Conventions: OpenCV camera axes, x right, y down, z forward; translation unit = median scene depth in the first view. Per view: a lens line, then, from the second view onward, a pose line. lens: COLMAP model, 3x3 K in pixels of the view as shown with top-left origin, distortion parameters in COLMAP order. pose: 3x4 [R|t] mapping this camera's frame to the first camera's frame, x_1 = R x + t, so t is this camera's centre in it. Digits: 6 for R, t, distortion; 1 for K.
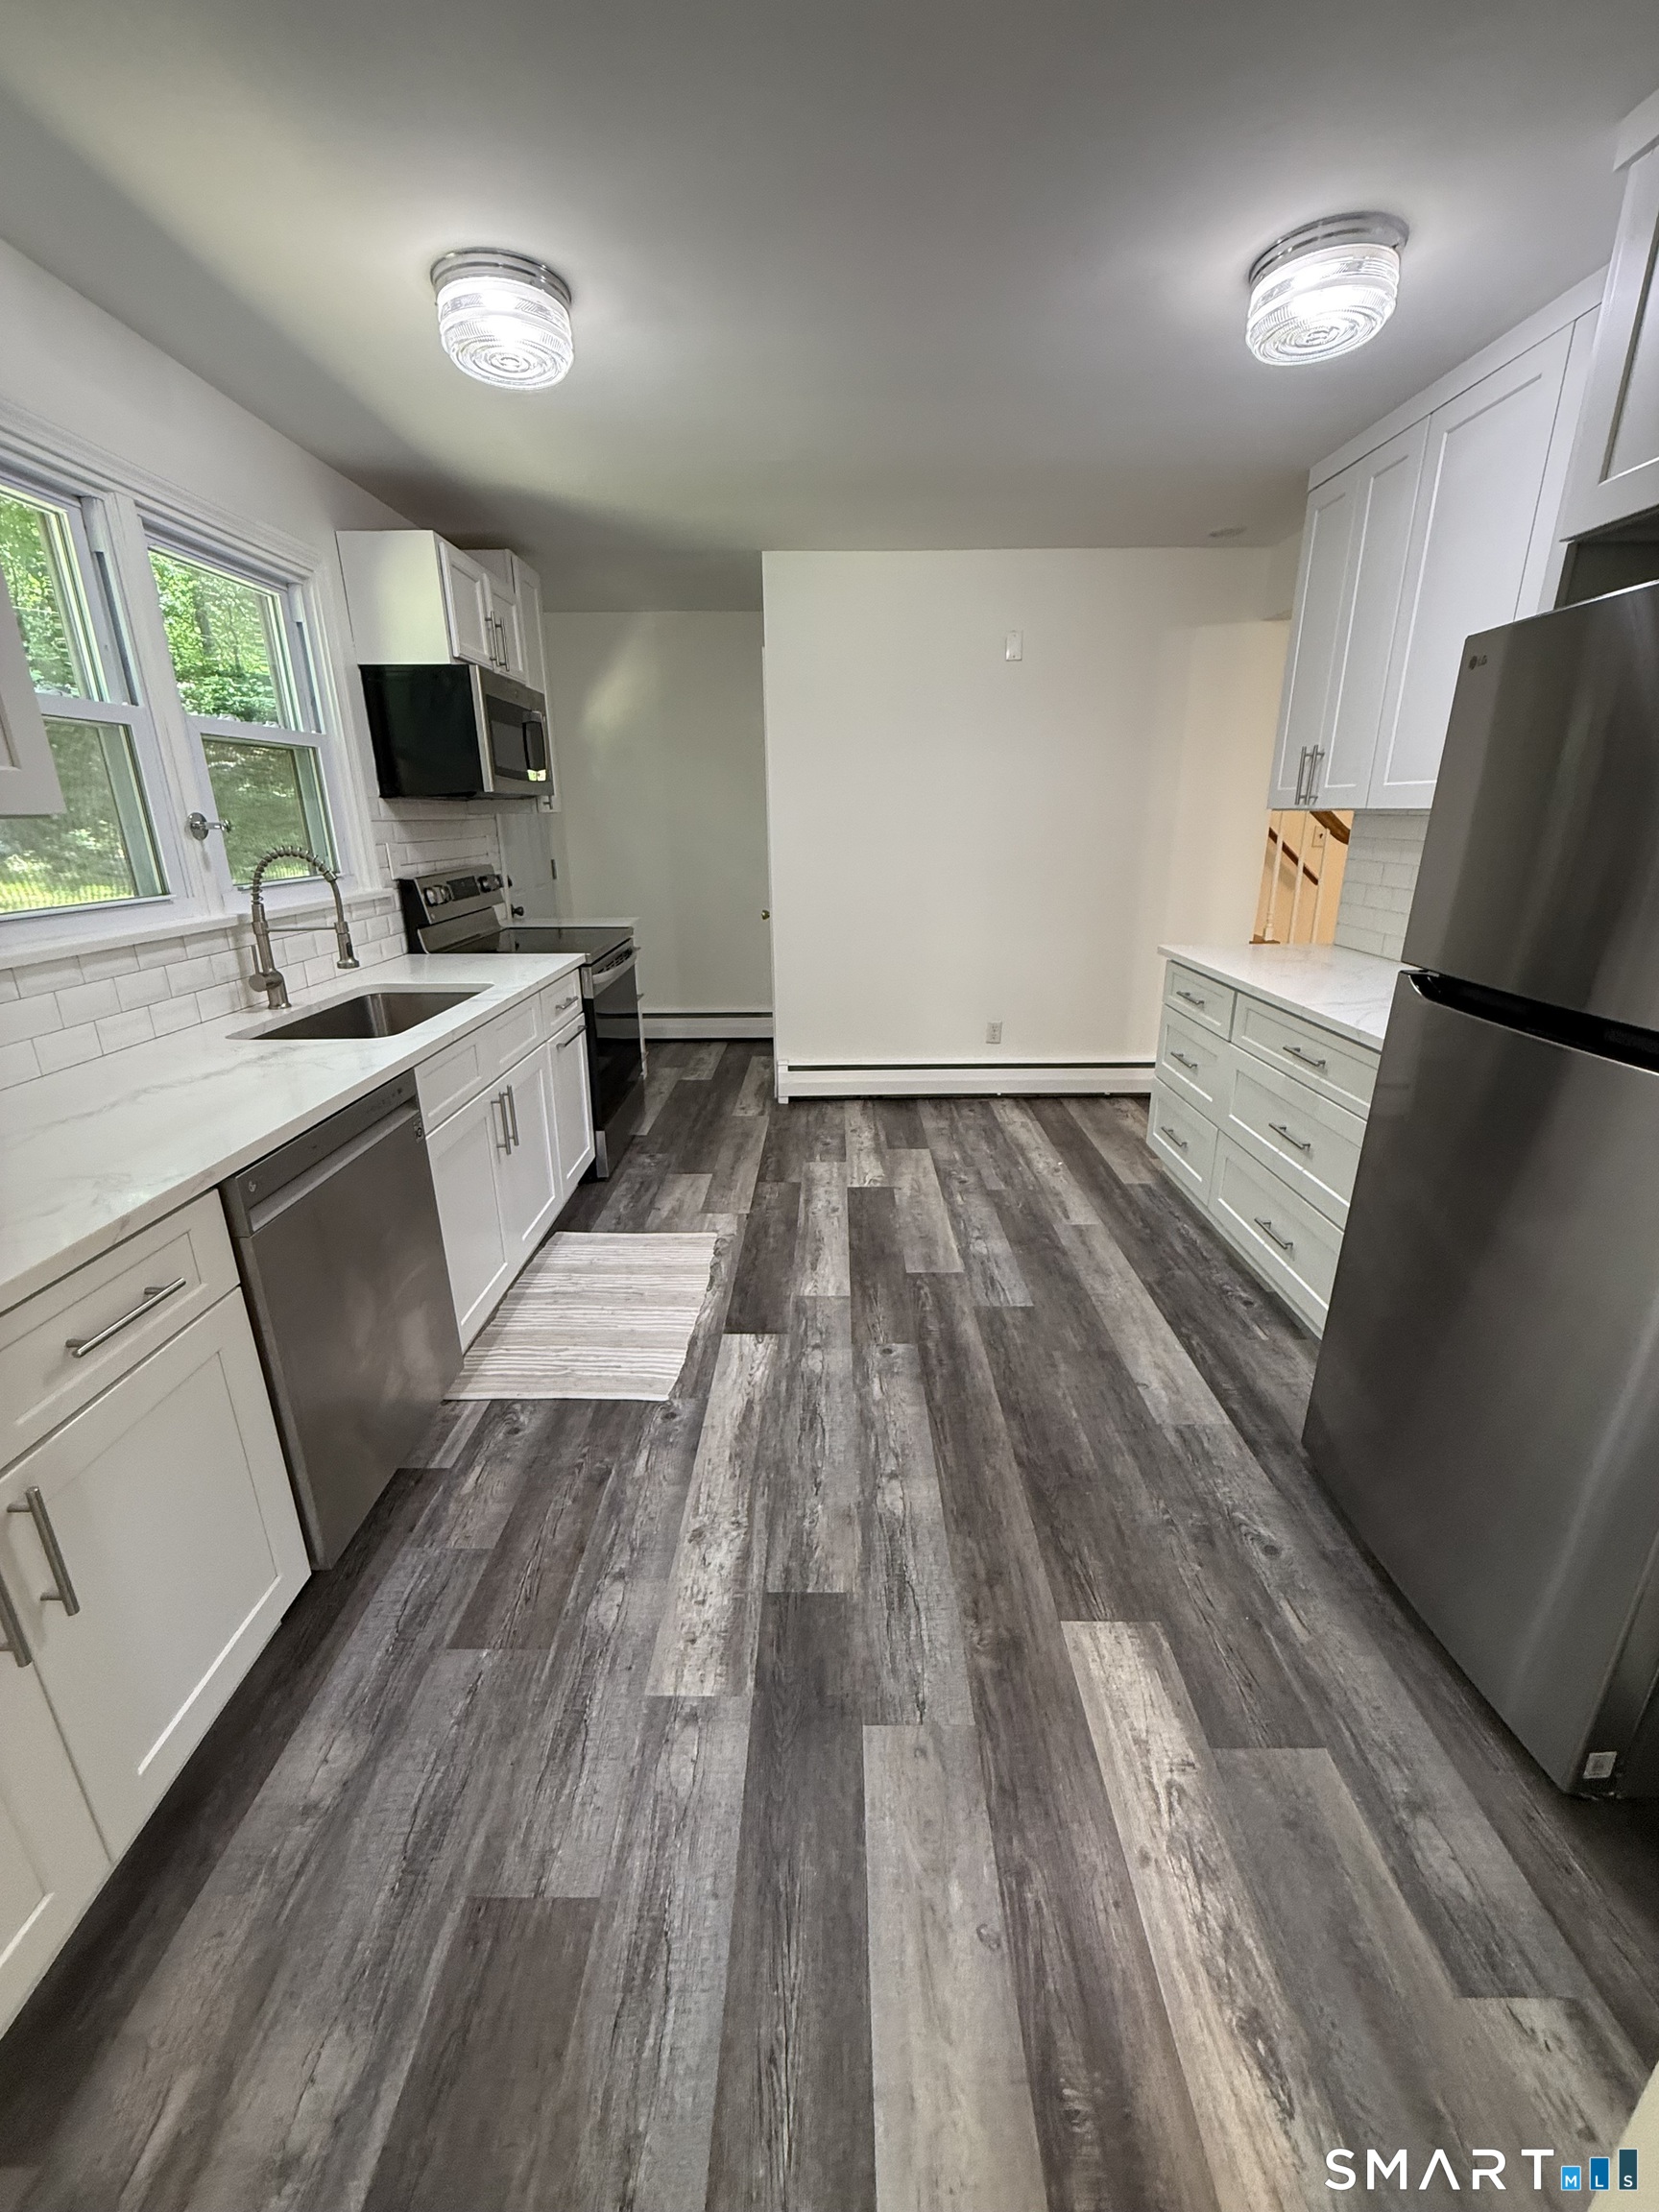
lens RADIAL K [[885.6, 0, 827.9], [0, 885.6, 1105.3], [0, 0, 1]] dist [-0.003204, 0.001237]
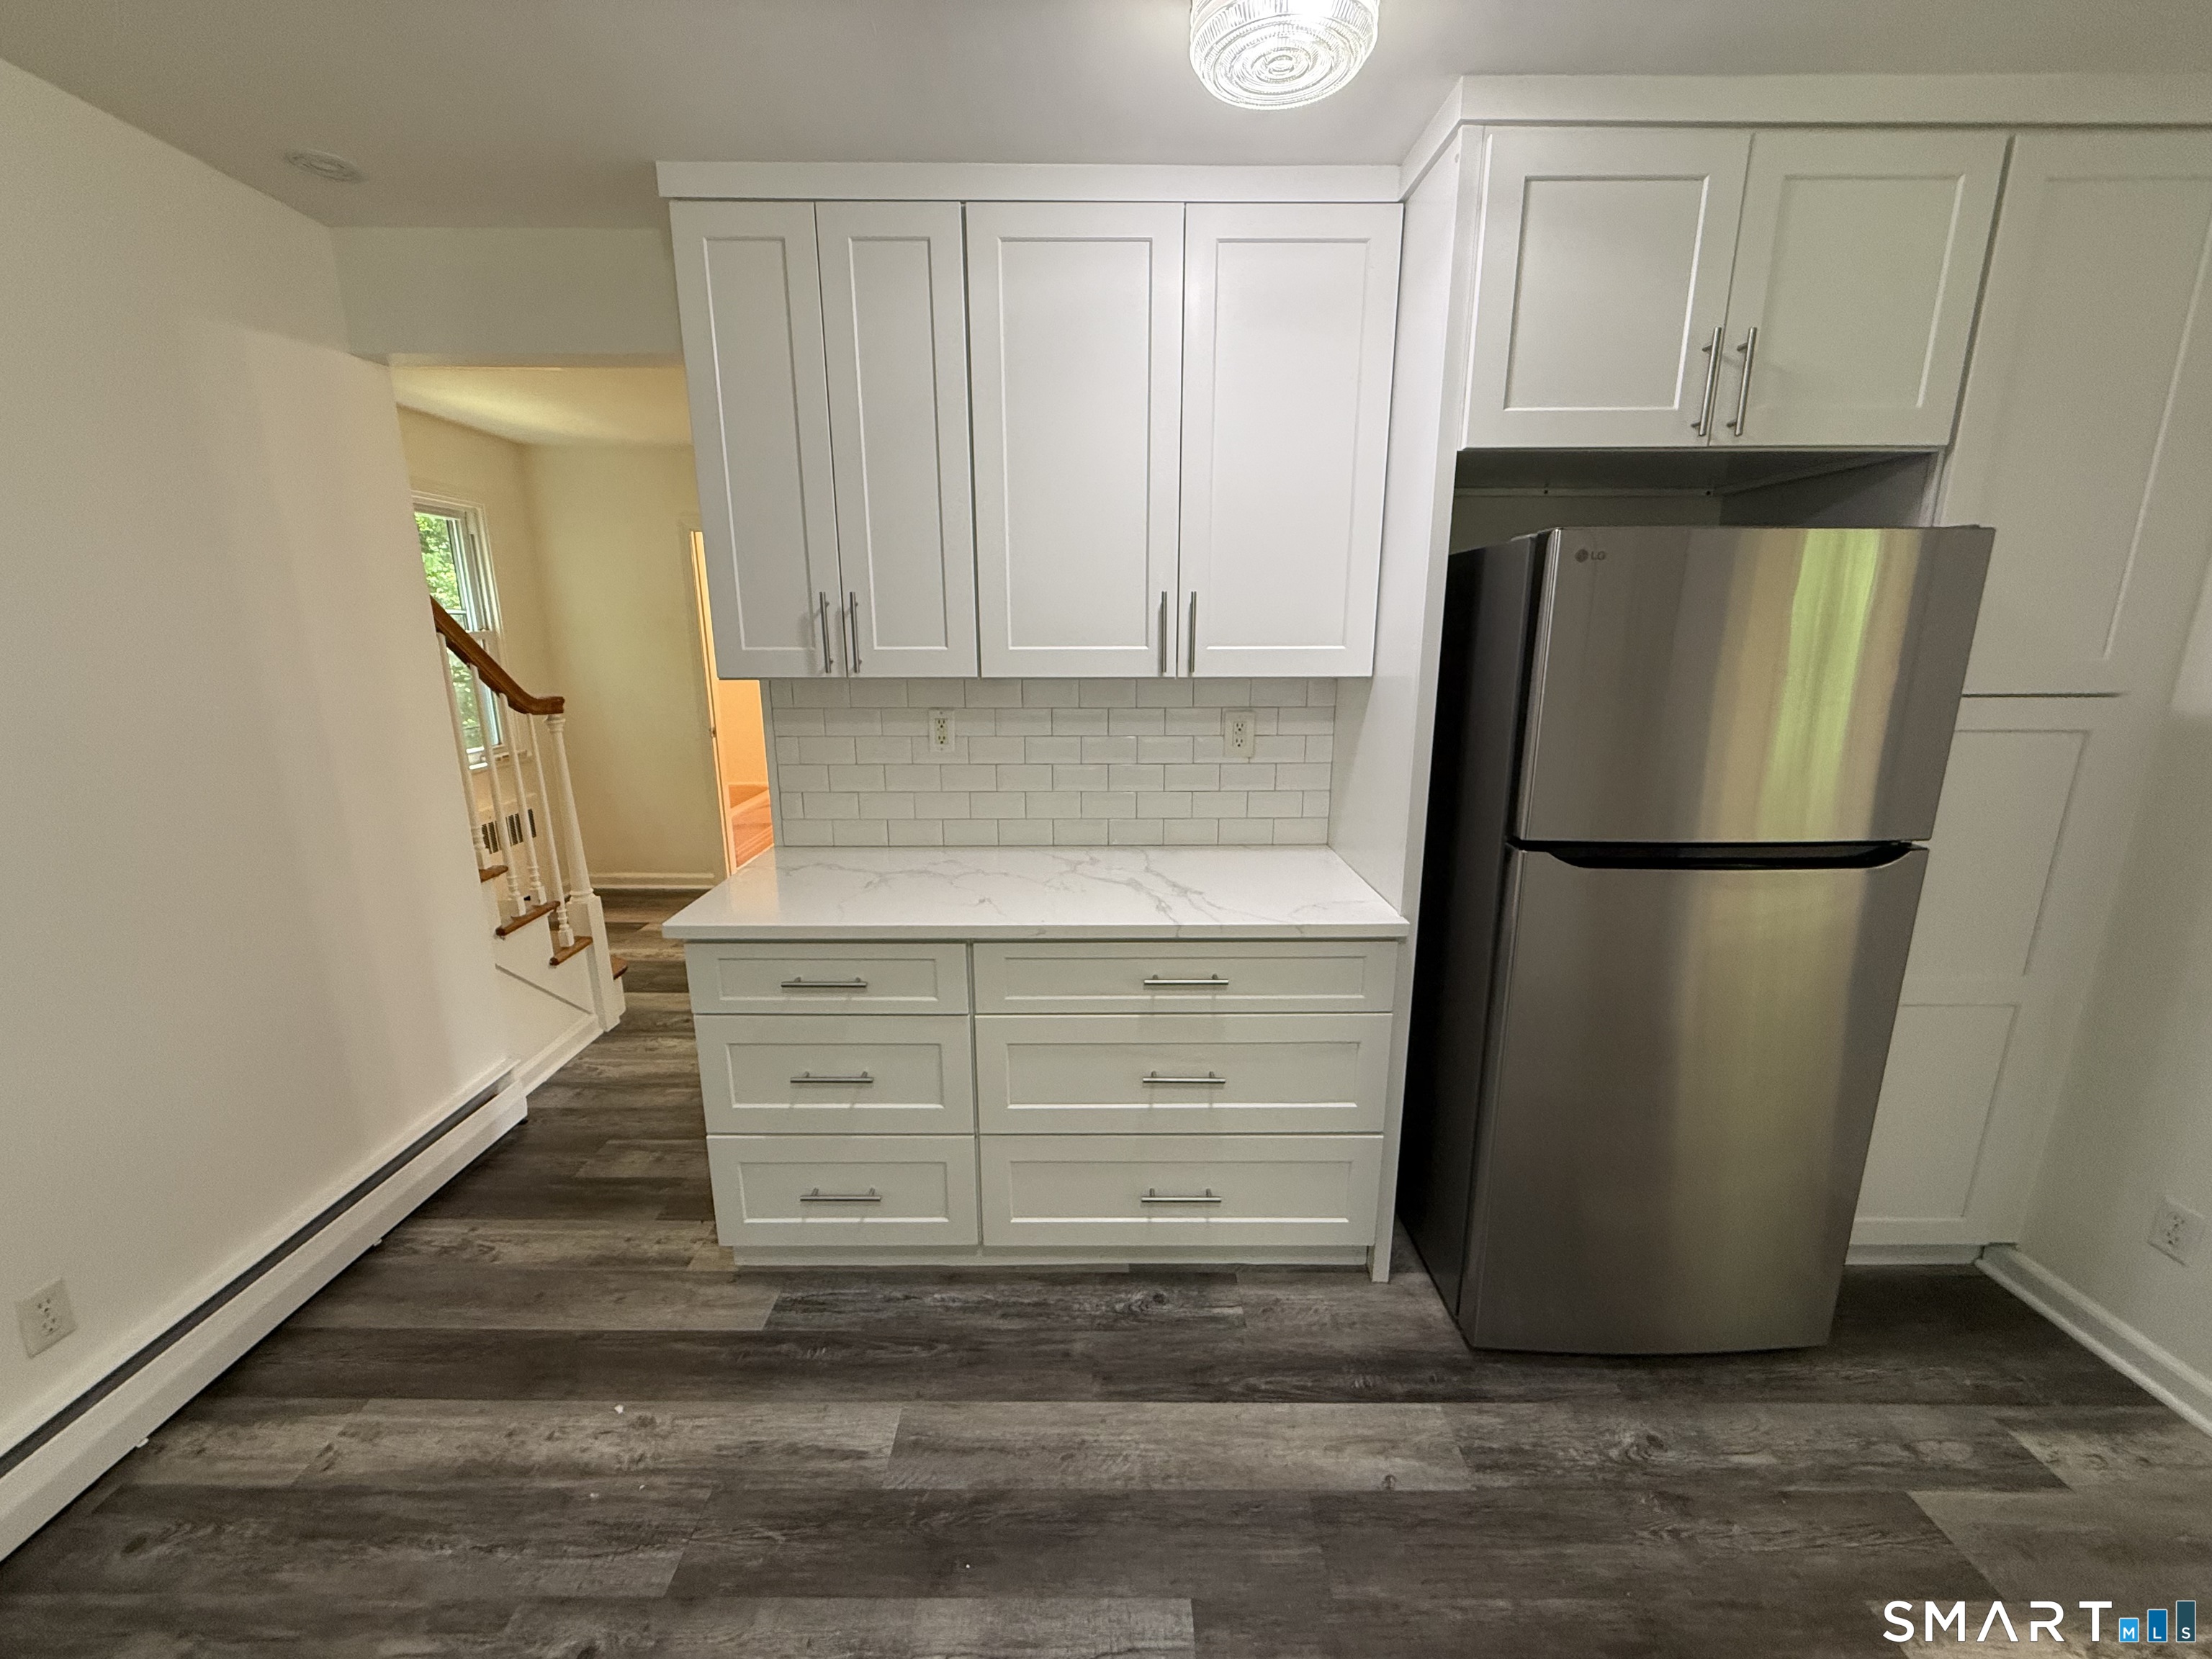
lens RADIAL K [[885.6, 0, 1102.5], [0, 885.6, 823.6], [0, 0, 1]] dist [-0.003204, 0.001237]
pose [[-0.004656, -0.217072, 0.976144, -0.148329], [0.319464, 0.924679, 0.207151, -0.264285], [-0.947587, 0.312808, 0.065042, 0.683264]]
